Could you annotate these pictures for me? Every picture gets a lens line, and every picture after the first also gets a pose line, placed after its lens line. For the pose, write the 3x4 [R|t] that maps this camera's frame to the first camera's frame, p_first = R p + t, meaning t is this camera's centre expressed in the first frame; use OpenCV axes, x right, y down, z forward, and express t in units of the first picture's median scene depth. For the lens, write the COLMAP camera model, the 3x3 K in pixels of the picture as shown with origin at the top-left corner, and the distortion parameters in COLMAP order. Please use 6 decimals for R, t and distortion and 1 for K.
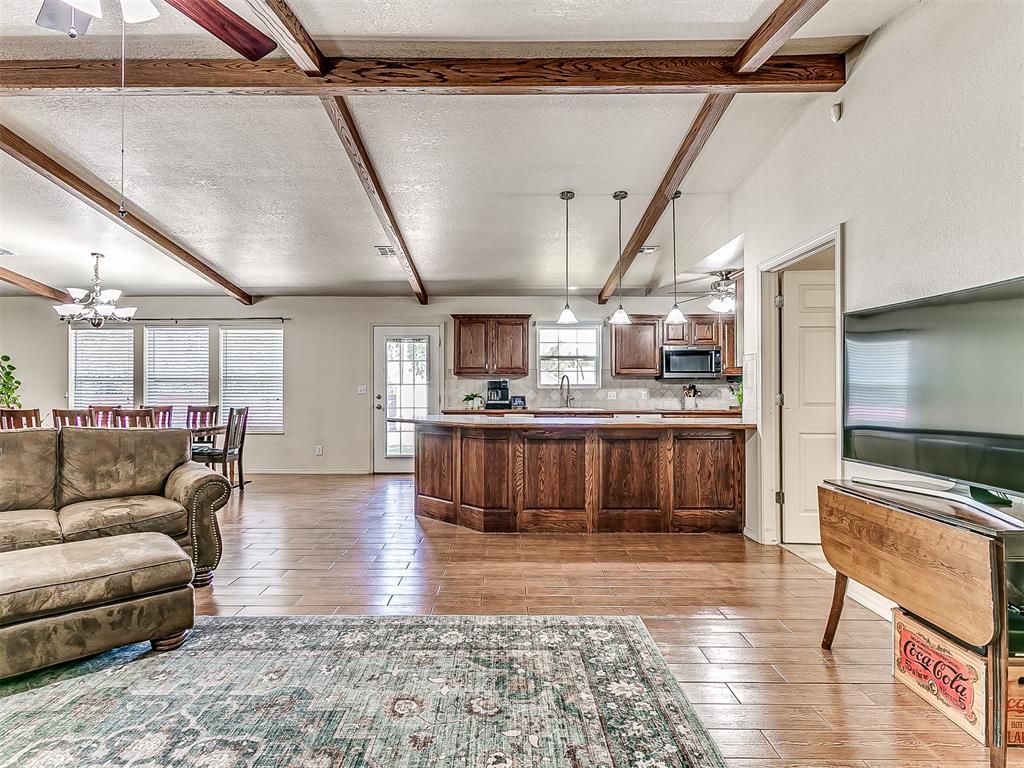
lens RADIAL K [[561.9, 0, 498.5], [0, 561.9, 384.0], [0, 0, 1]] dist [0.001828, 0.000541]
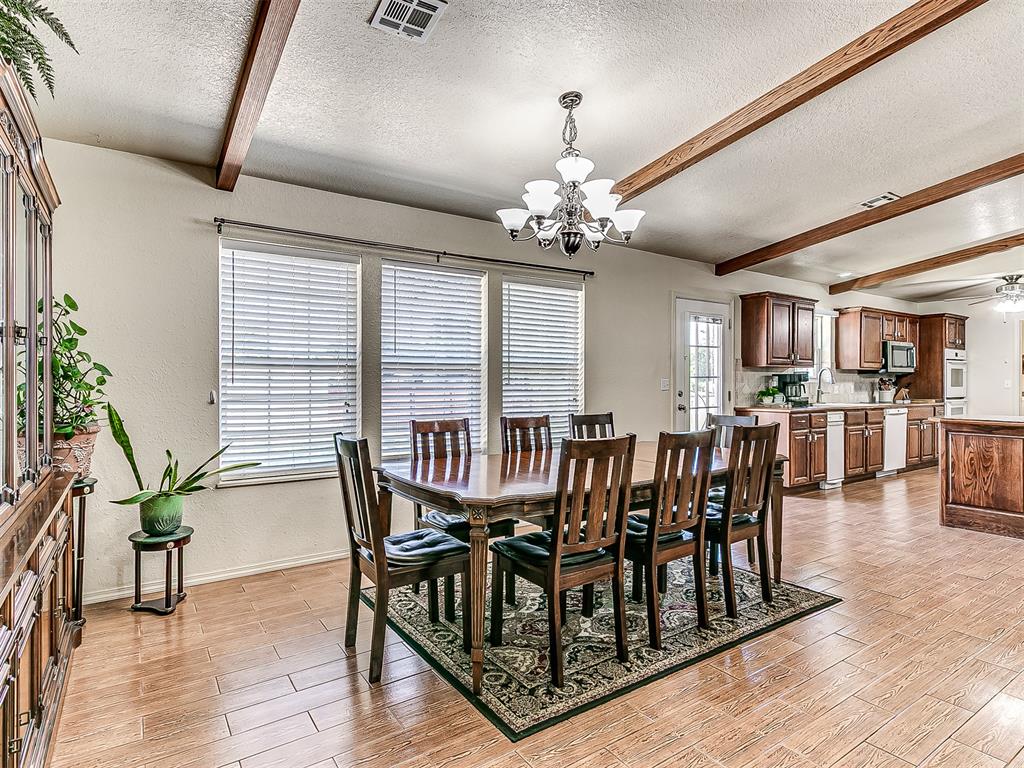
lens RADIAL K [[570.0, 0, 496.1], [0, 570.0, 382.3], [0, 0, 1]] dist [0.002338, -0.001419]
pose [[0.823330, -0.001012, 0.567563, -0.877153], [-0.006346, 0.999919, 0.010989, 0.000893], [-0.567528, -0.012649, 0.823257, 0.542000]]
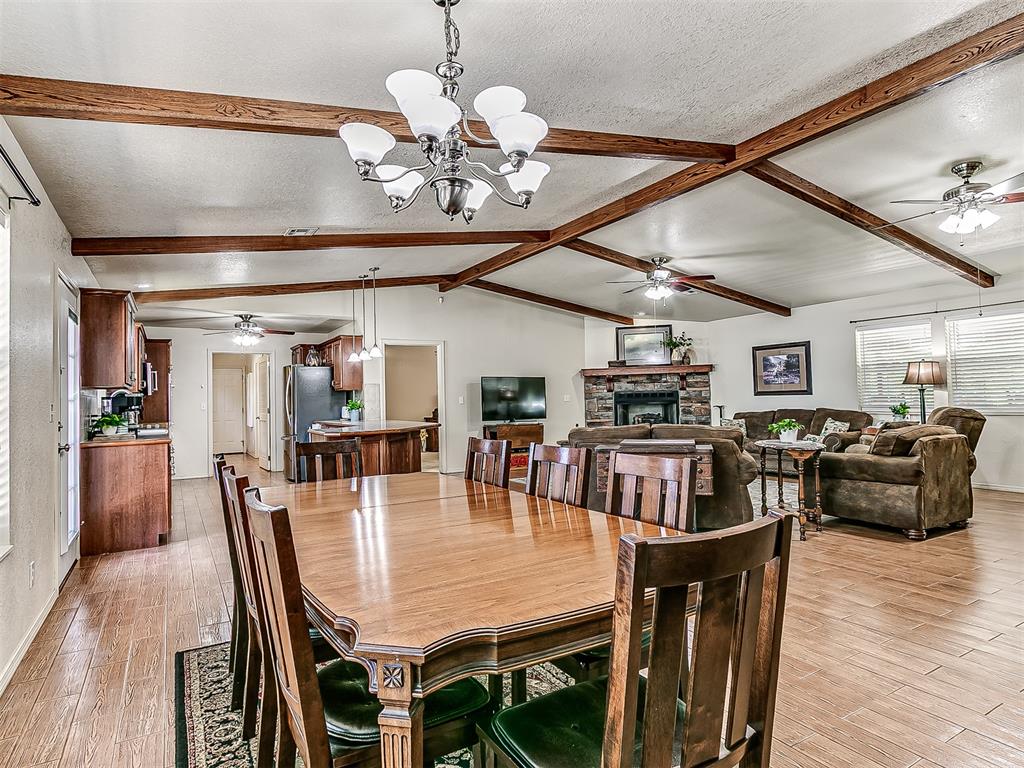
lens RADIAL K [[561.9, 0, 498.5], [0, 561.9, 384.0], [0, 0, 1]] dist [0.001828, 0.000541]
pose [[-0.512320, 0.032262, 0.858188, -0.846512], [0.013569, 0.999473, -0.029472, 0.005901], [-0.858687, -0.003454, -0.512488, 0.967208]]
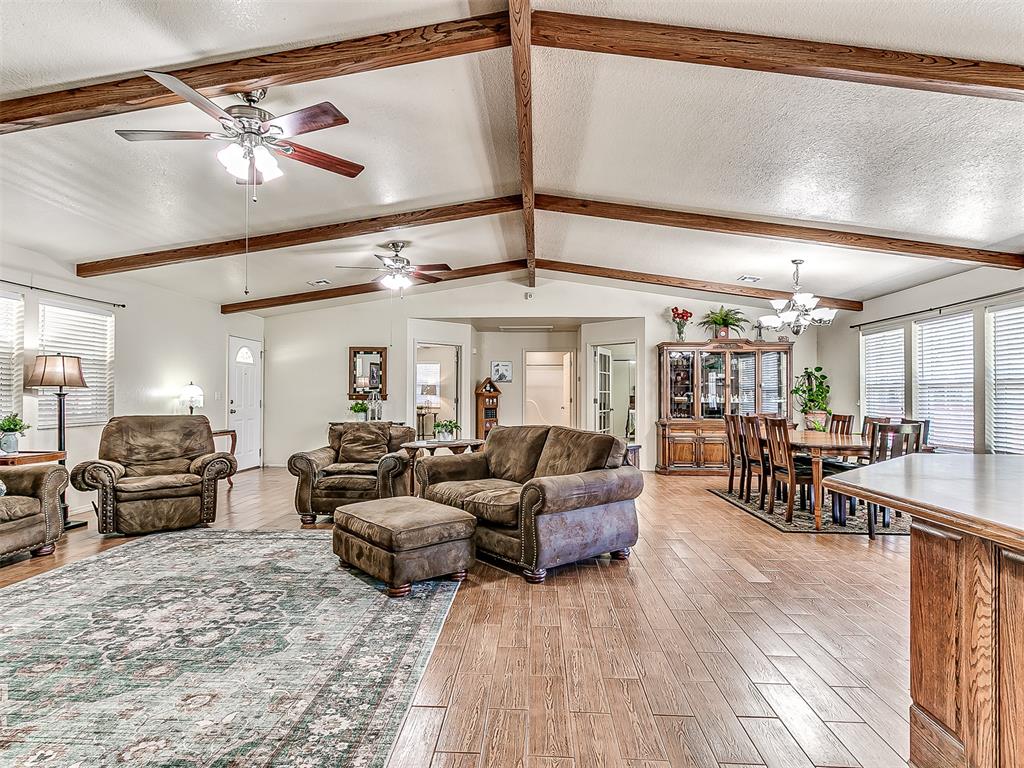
lens RADIAL K [[548.6, 0, 500.2], [0, 548.6, 385.6], [0, 0, 1]] dist [0.004080, -0.001116]
pose [[-0.057581, -0.019094, -0.998158, 0.233274], [0.006458, 0.999789, -0.019497, 0.003986], [0.998320, -0.007569, -0.057446, 0.453016]]
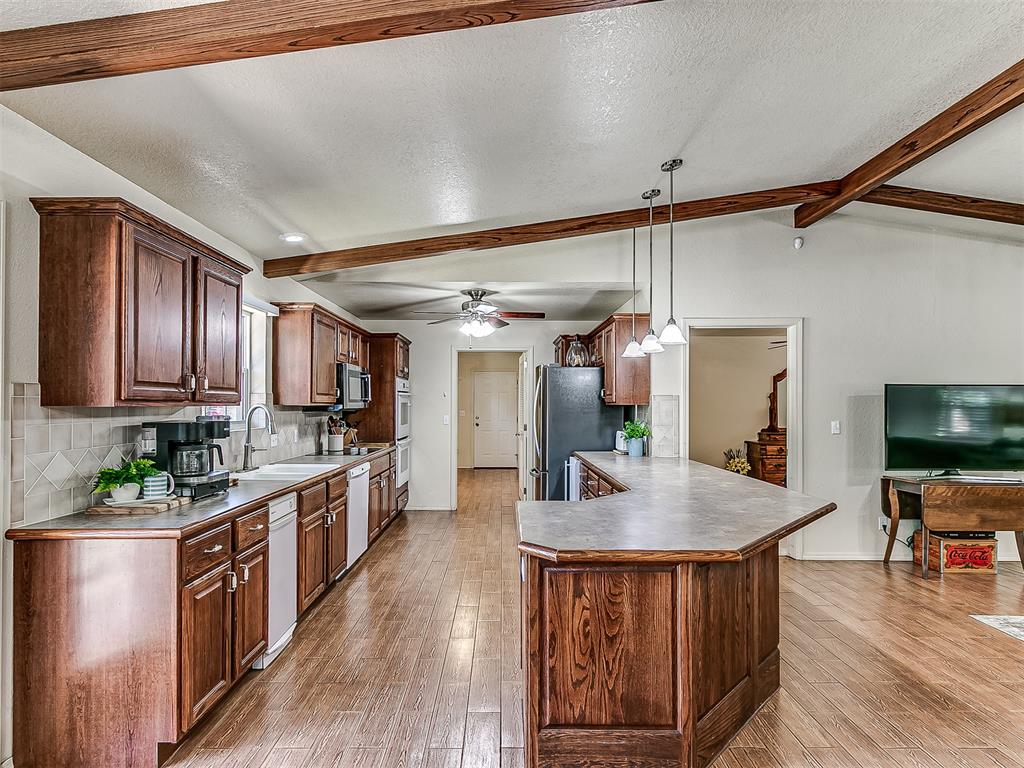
lens RADIAL K [[536.1, 0, 505.3], [0, 536.1, 400.4], [0, 0, 1]] dist [0.004181, 0.000142]
pose [[-0.015894, 0.005094, 0.999861, -0.366682], [-0.011737, 0.999917, -0.005281, -0.020054], [-0.999805, -0.011819, -0.015833, 0.802338]]
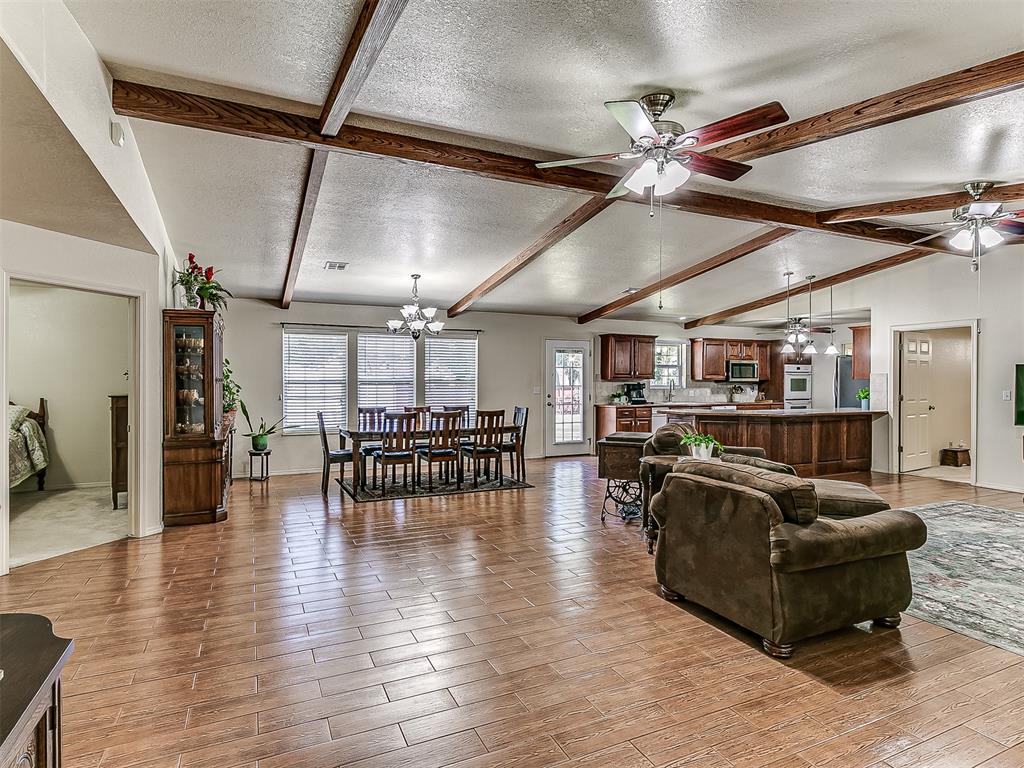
lens RADIAL K [[558.6, 0, 502.5], [0, 558.6, 382.2], [0, 0, 1]] dist [0.018622, -0.000157]
pose [[0.902190, -0.001155, 0.431337, -0.884497], [-0.005506, 0.999884, 0.014193, -0.026330], [-0.431303, -0.015180, 0.902079, -0.084800]]
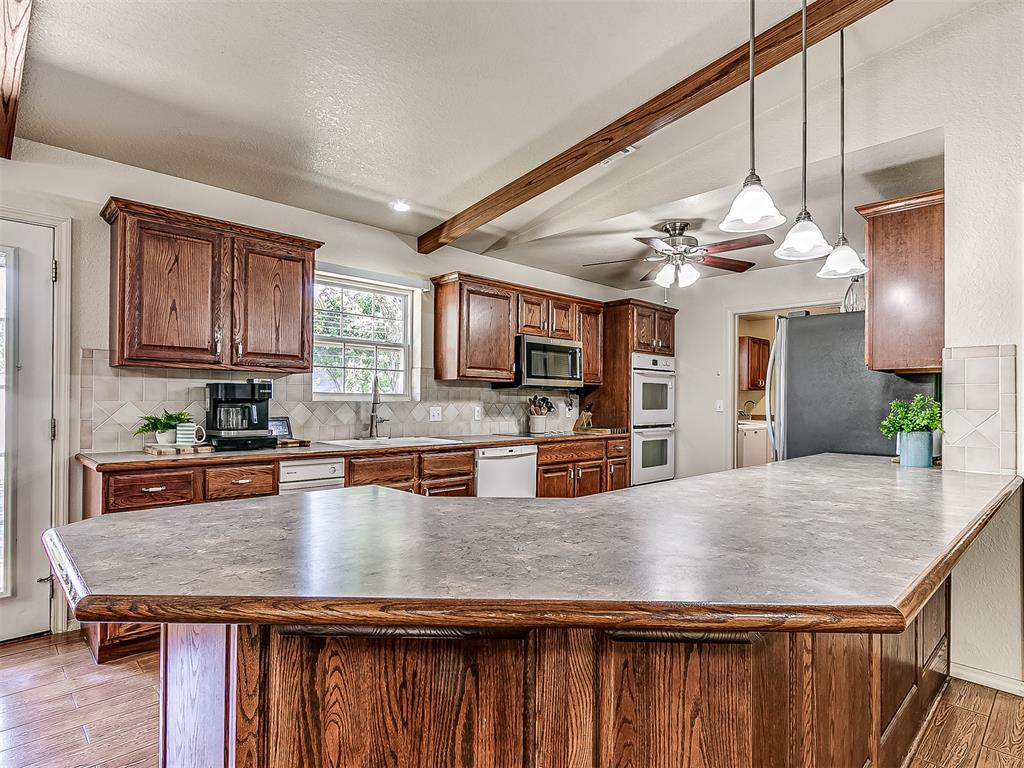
lens RADIAL K [[555.1, 0, 507.1], [0, 555.1, 398.9], [0, 0, 1]] dist [0.004206, 0.000230]
pose [[0.711476, 0.007534, 0.702670, -0.154663], [-0.014846, 0.999881, 0.004311, 0.001681], [-0.702554, -0.013499, 0.711503, 0.561632]]
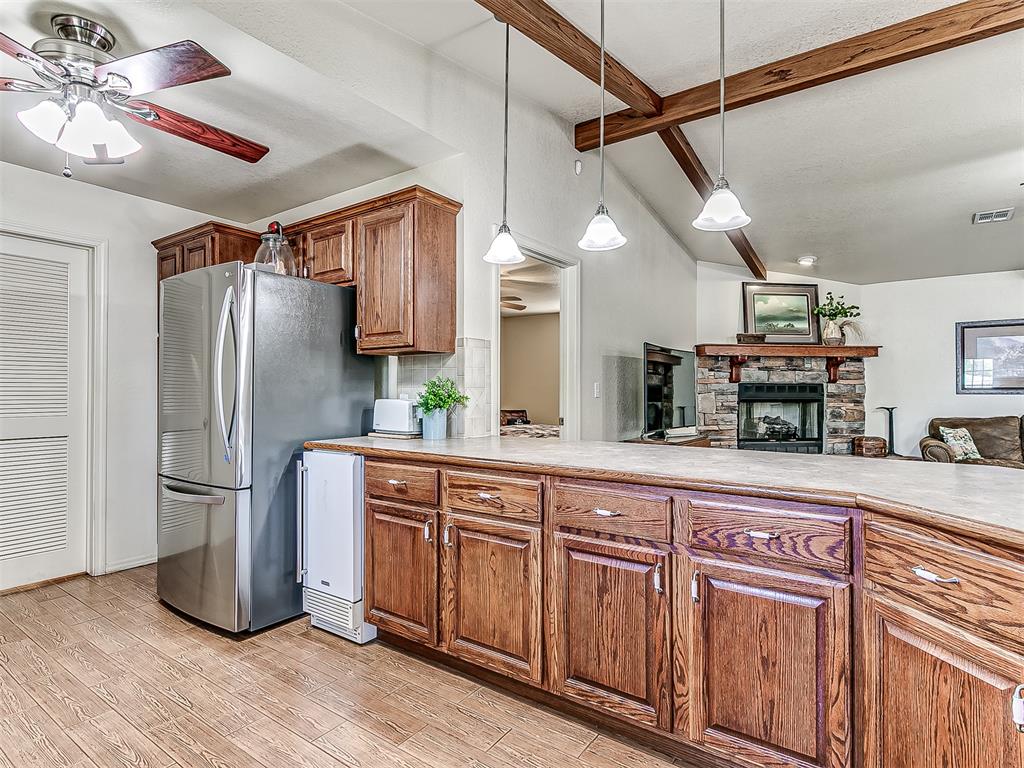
lens RADIAL K [[548.6, 0, 500.2], [0, 548.6, 385.6], [0, 0, 1]] dist [0.004080, -0.001116]
pose [[-0.816100, 0.002759, 0.577904, 0.020652], [-0.008166, 0.999834, -0.016305, 0.010157], [-0.577853, -0.018025, -0.815942, 0.928203]]
